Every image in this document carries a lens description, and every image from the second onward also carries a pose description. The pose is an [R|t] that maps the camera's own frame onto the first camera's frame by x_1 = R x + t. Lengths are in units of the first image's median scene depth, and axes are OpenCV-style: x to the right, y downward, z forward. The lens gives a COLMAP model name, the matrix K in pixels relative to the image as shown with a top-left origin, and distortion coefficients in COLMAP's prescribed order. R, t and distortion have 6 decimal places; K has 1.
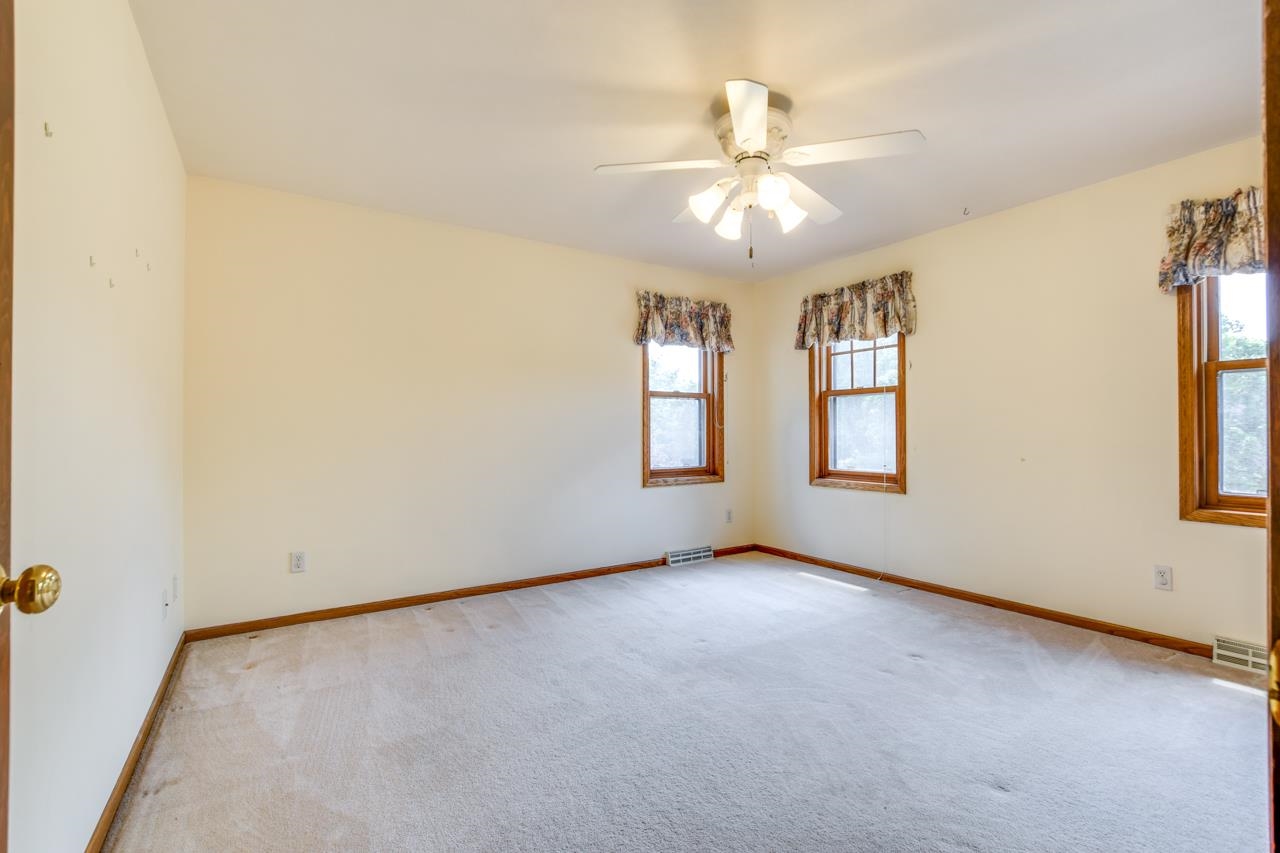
lens RADIAL K [[562.0, 0, 637.4], [0, 562.0, 433.4], [0, 0, 1]] dist [-0.017574, -0.000276]
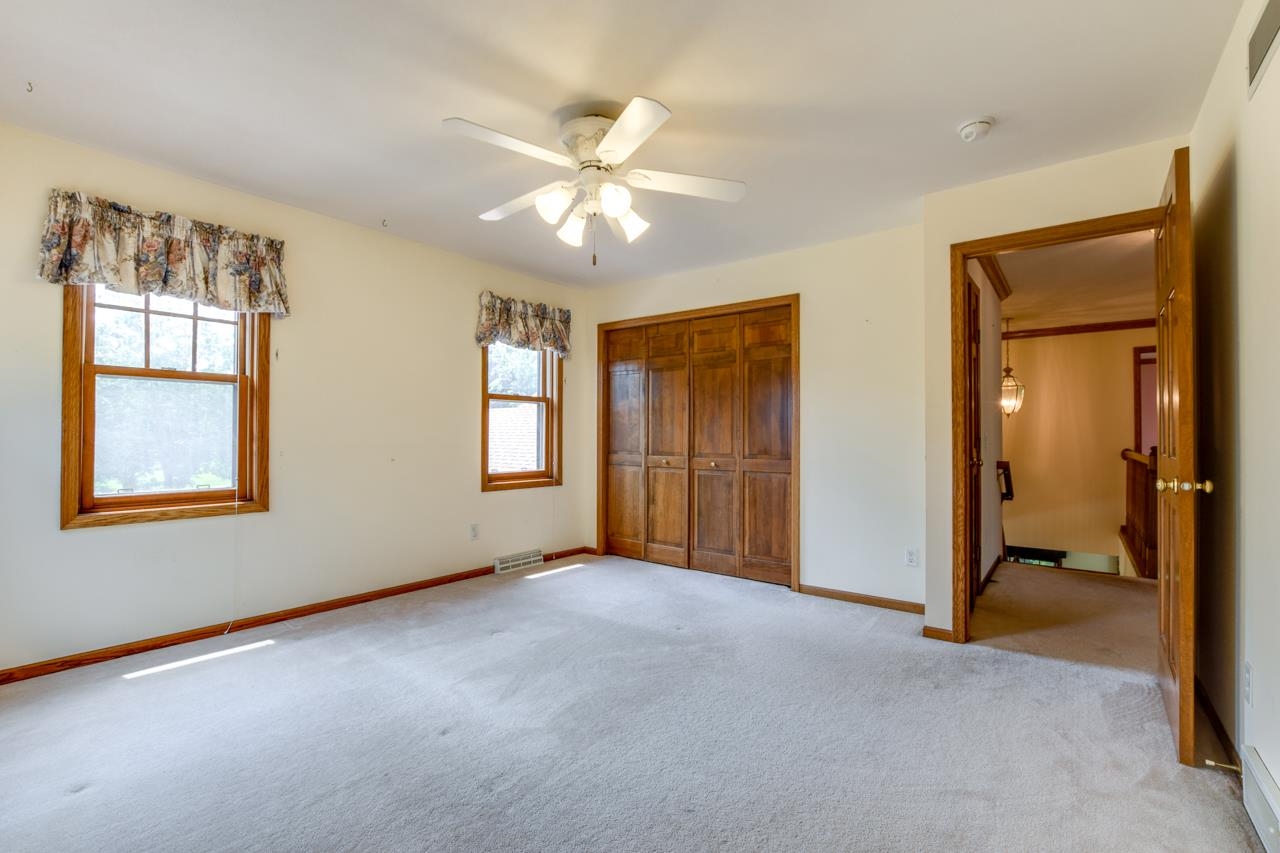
lens RADIAL K [[562.0, 0, 653.5], [0, 562.0, 431.5], [0, 0, 1]] dist [-0.017574, -0.000276]
pose [[-0.333546, 0.009824, 0.942683, -0.442619], [0.001285, 0.999950, -0.009967, 0.001506], [-0.942733, -0.002113, -0.333542, 0.694530]]
